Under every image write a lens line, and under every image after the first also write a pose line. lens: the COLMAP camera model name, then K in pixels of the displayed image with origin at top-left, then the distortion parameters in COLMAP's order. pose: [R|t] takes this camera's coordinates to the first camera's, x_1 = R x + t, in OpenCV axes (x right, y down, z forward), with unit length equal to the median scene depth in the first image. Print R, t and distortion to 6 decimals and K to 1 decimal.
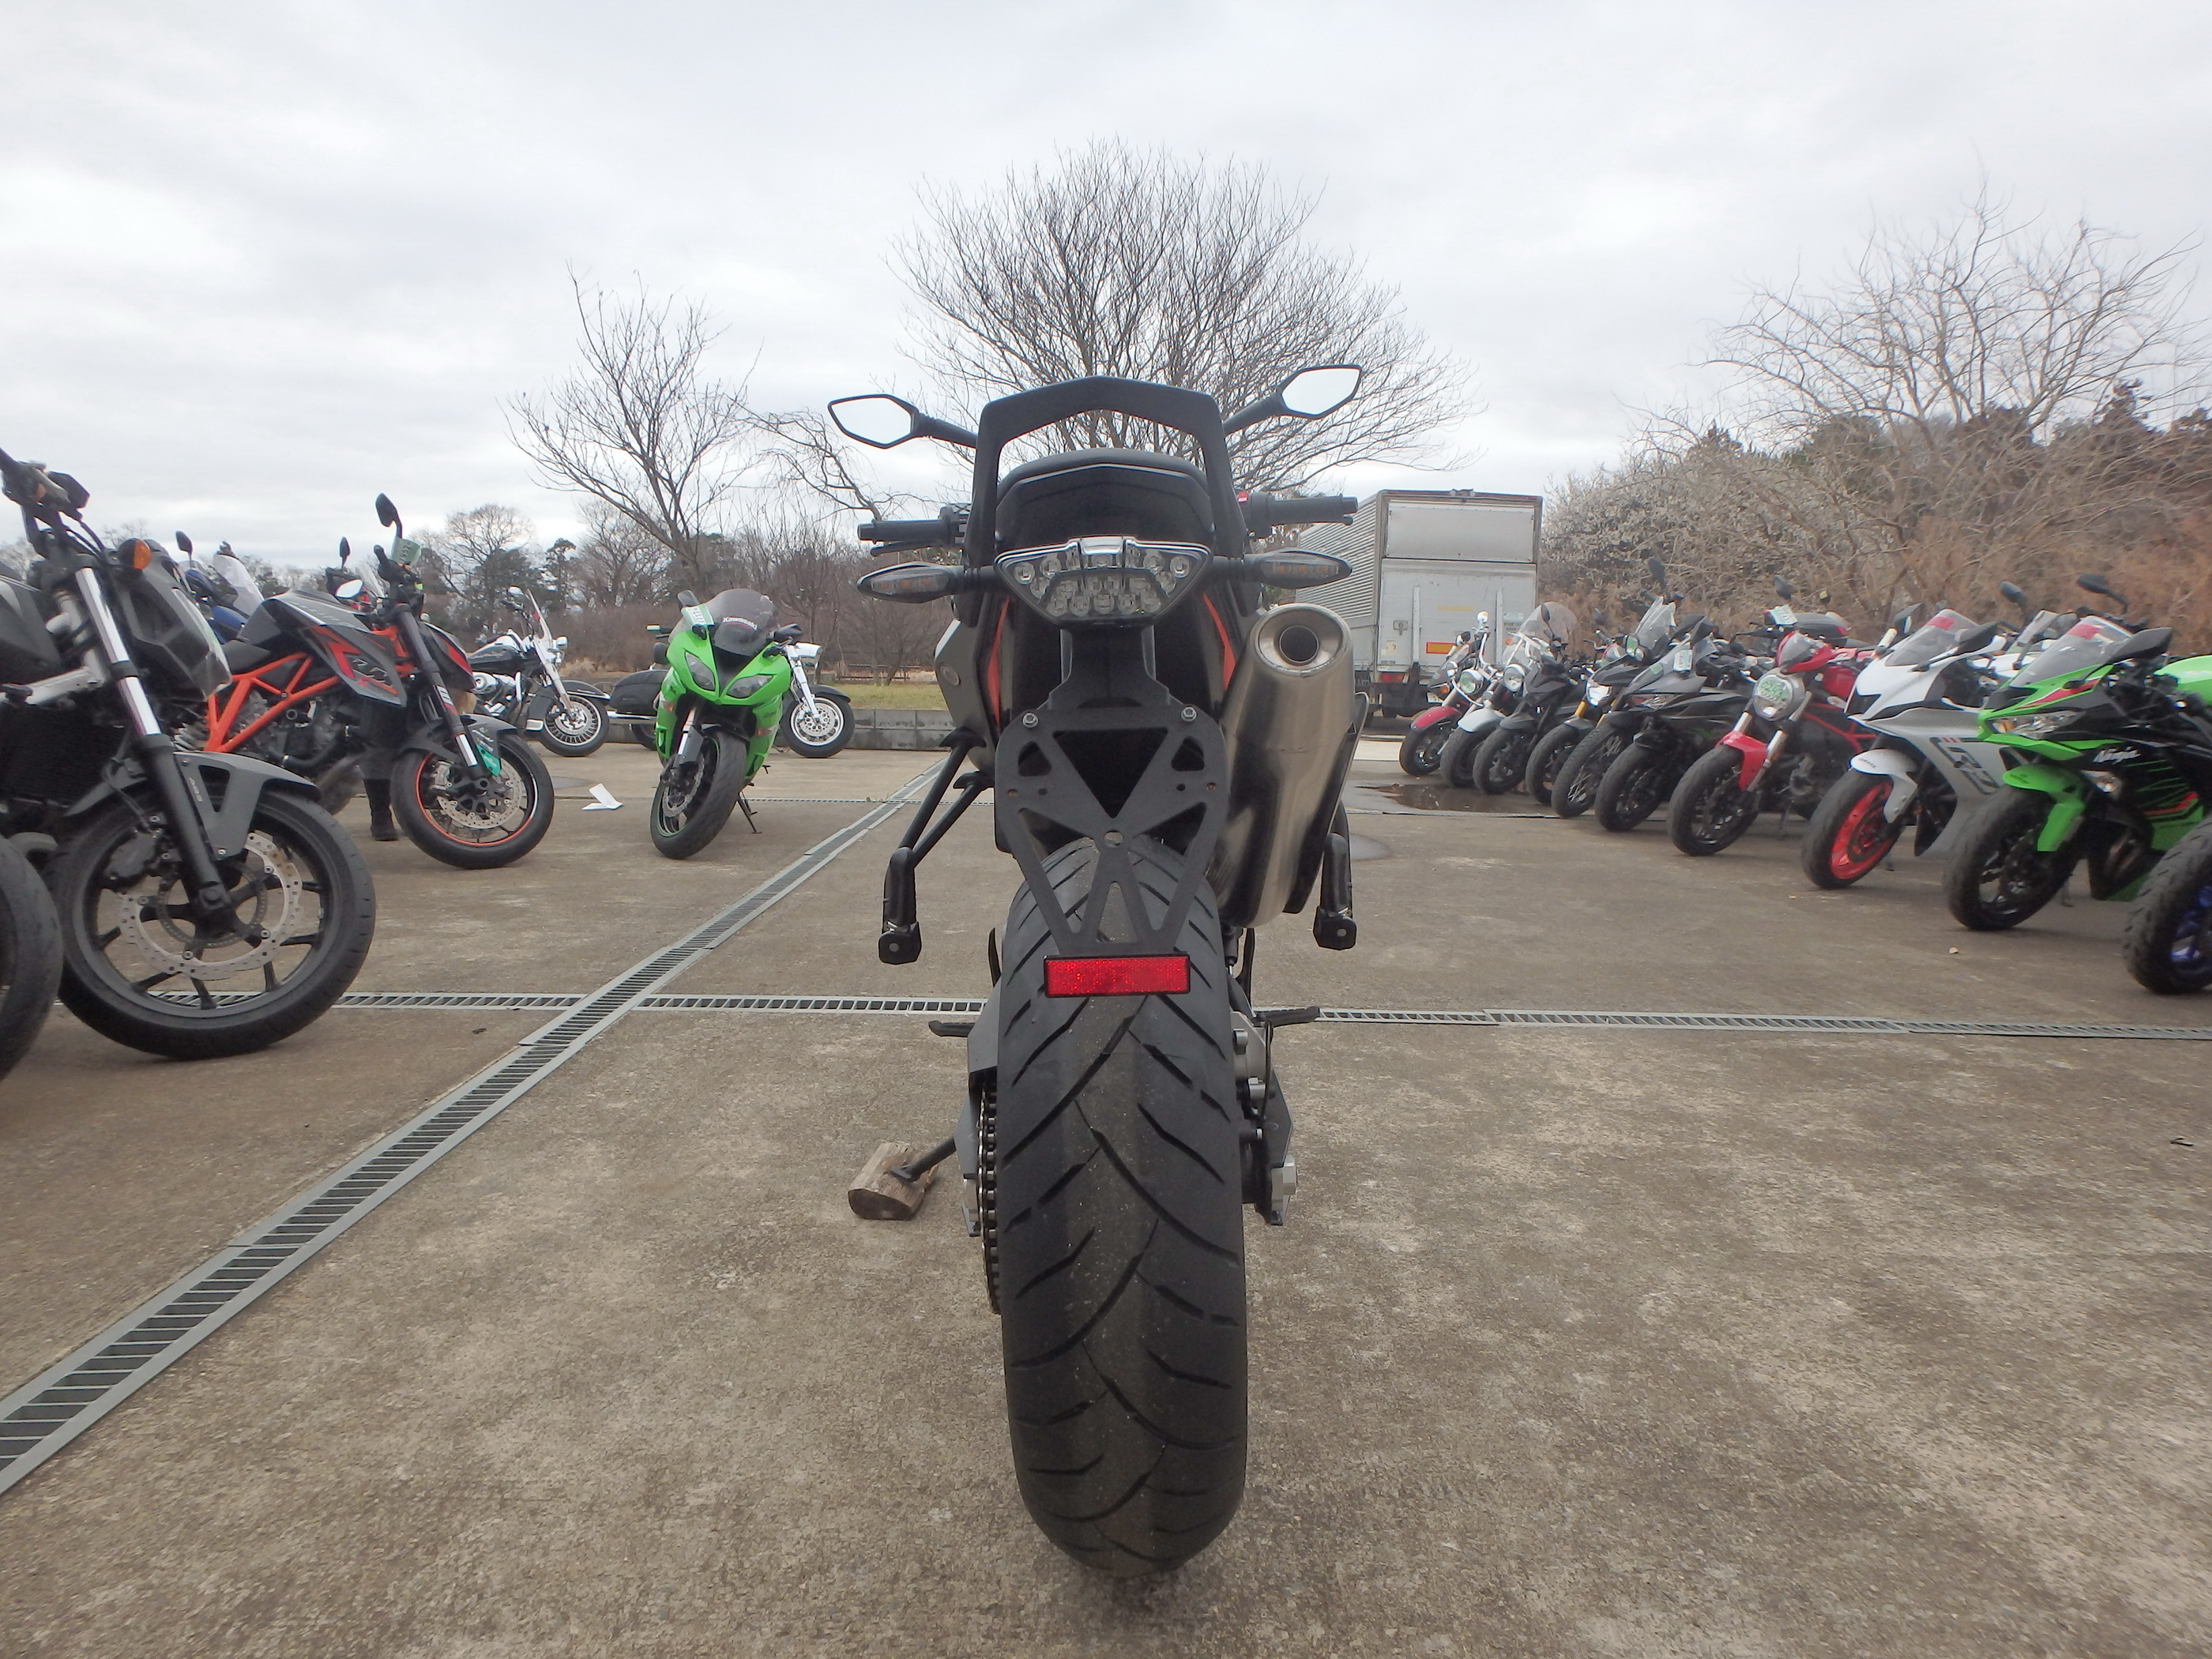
lens RADIAL K [[1369.3, 0, 1117.3], [0, 1369.3, 797.4], [0, 0, 1]] dist [-0.043667, 0.012624]
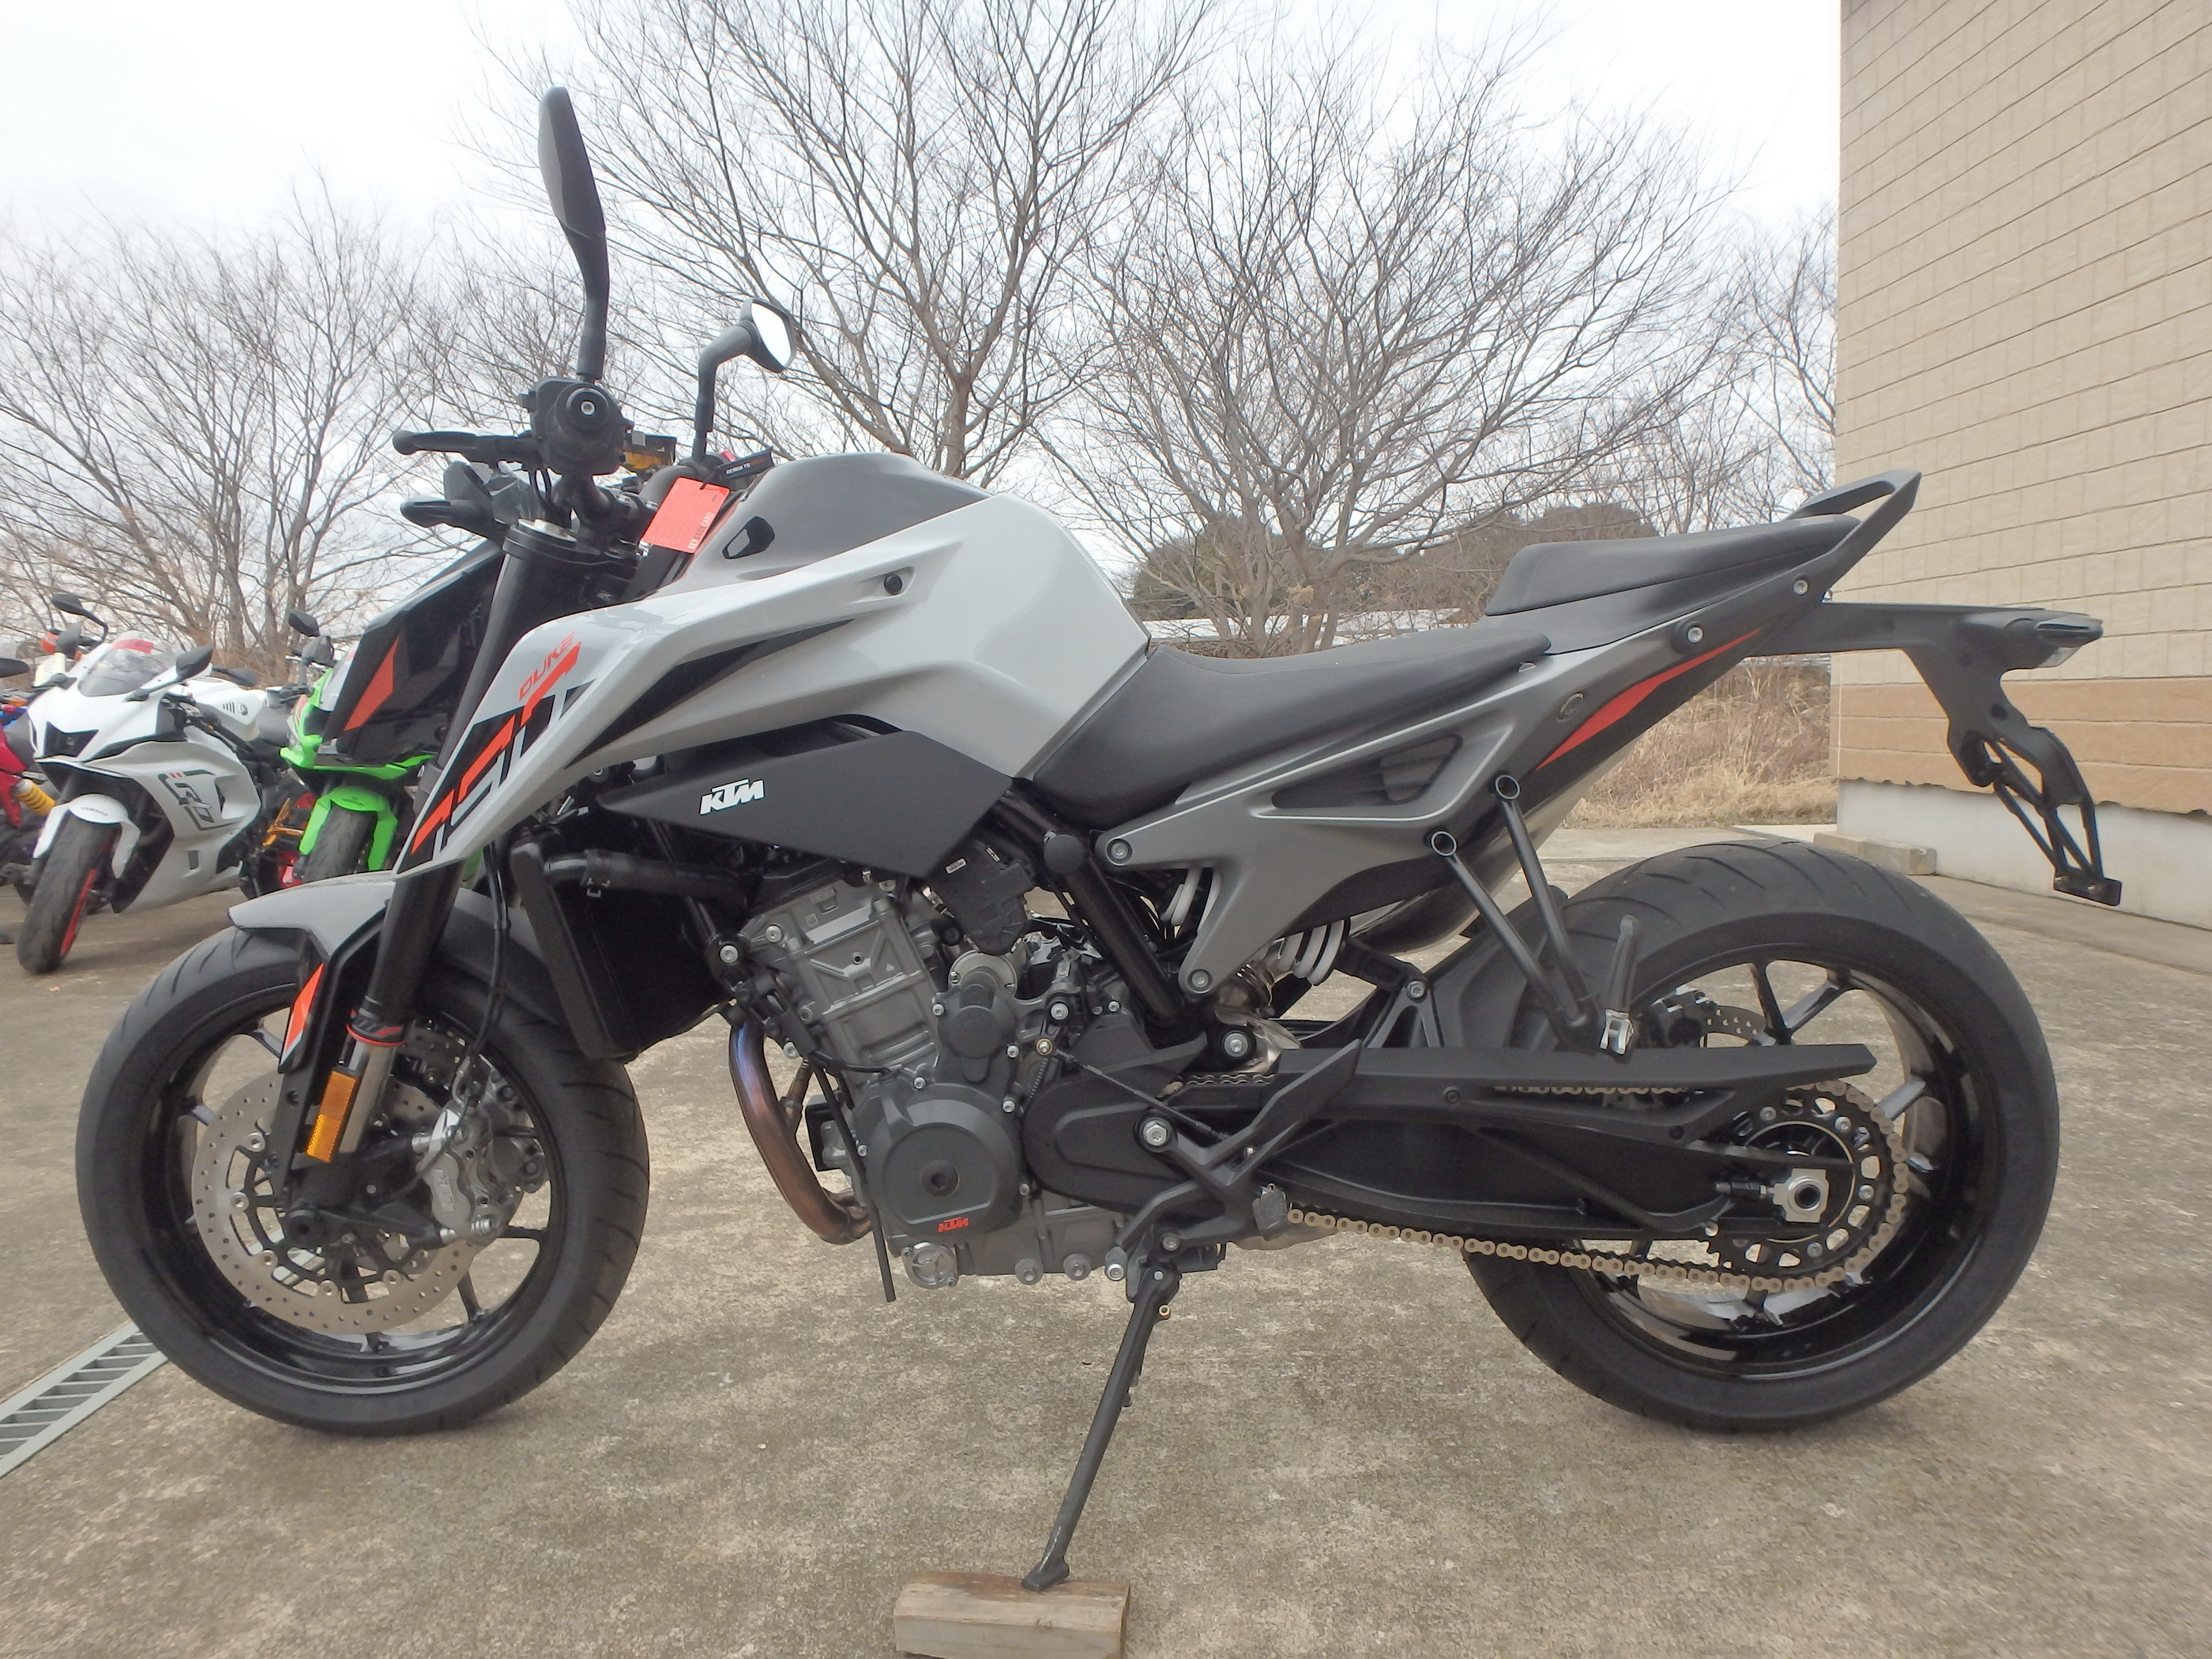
lens RADIAL K [[1369.3, 0, 1119.2], [0, 1369.3, 814.5], [0, 0, 1]] dist [-0.043667, 0.012624]
pose [[0.014705, -0.105086, 0.994354, -0.712837], [0.110413, 0.988551, 0.102840, -0.104761], [-0.993777, 0.108277, 0.026139, 0.937956]]
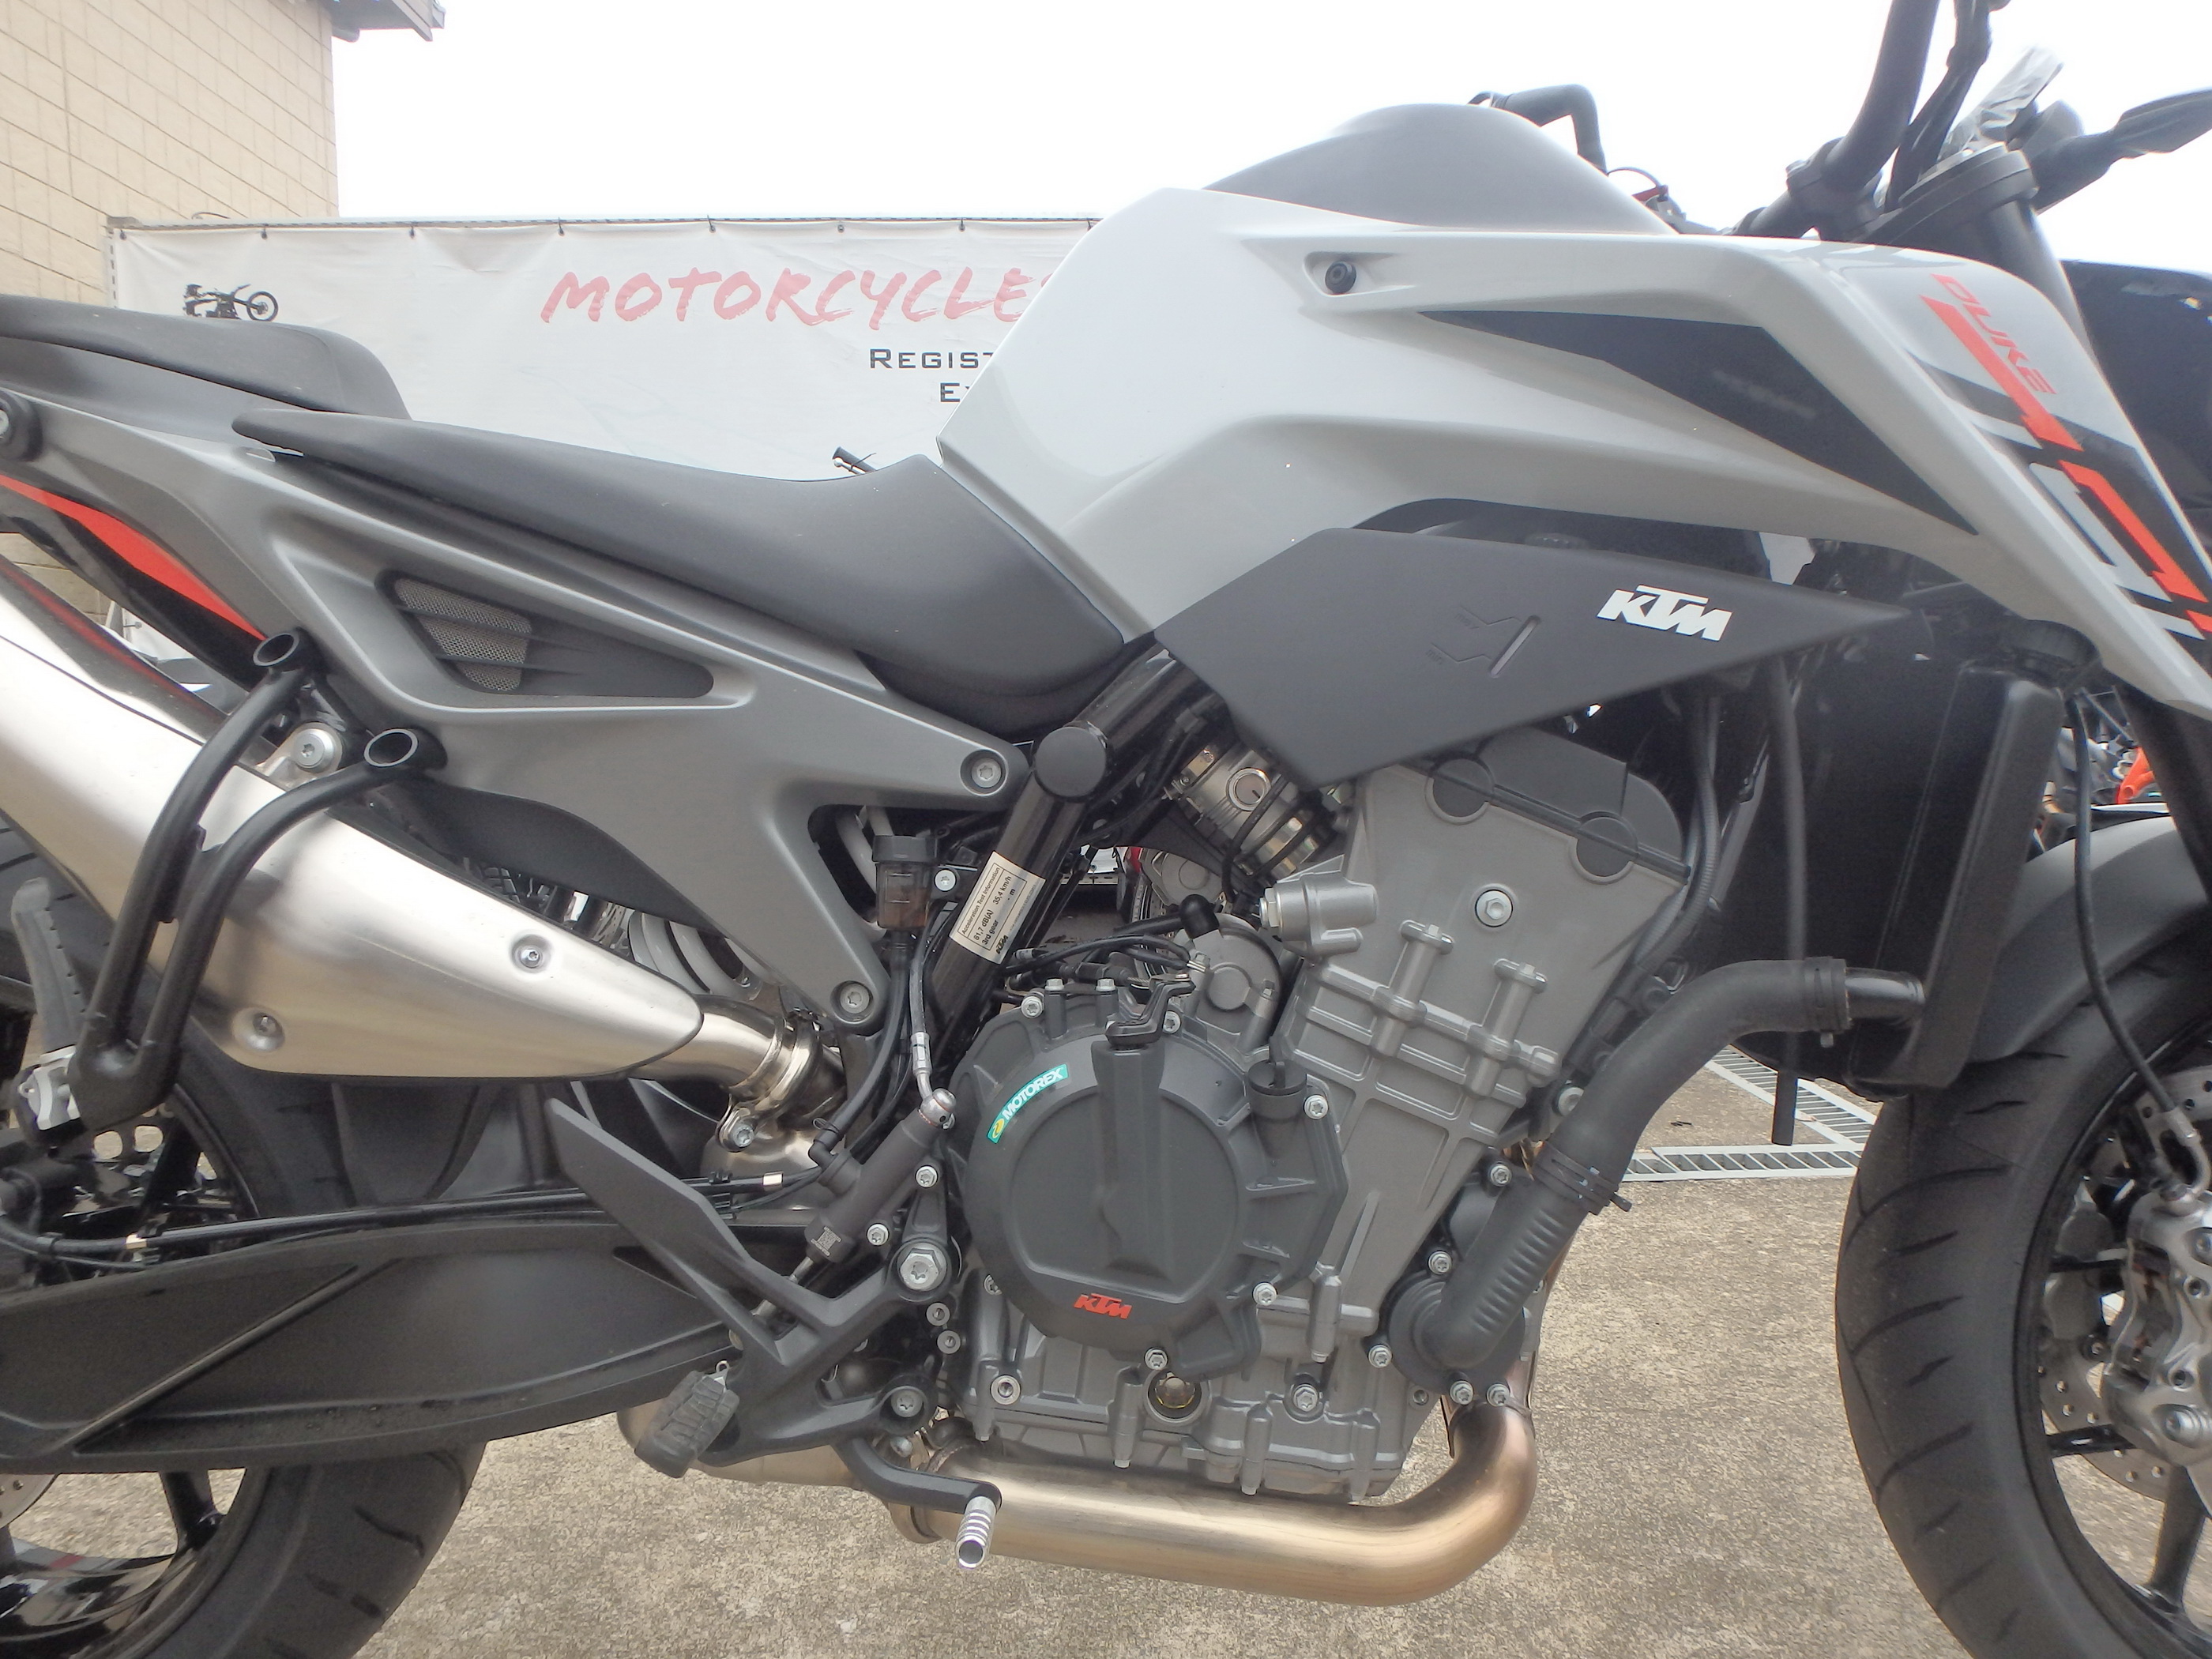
lens RADIAL K [[1369.3, 0, 1105.5], [0, 1369.3, 819.3], [0, 0, 1]] dist [-0.043667, 0.012624]
pose [[-0.031994, 0.057924, -0.997808, 0.434356], [-0.076400, 0.995257, 0.060225, -0.033491], [0.996564, 0.078159, -0.027417, 1.004528]]
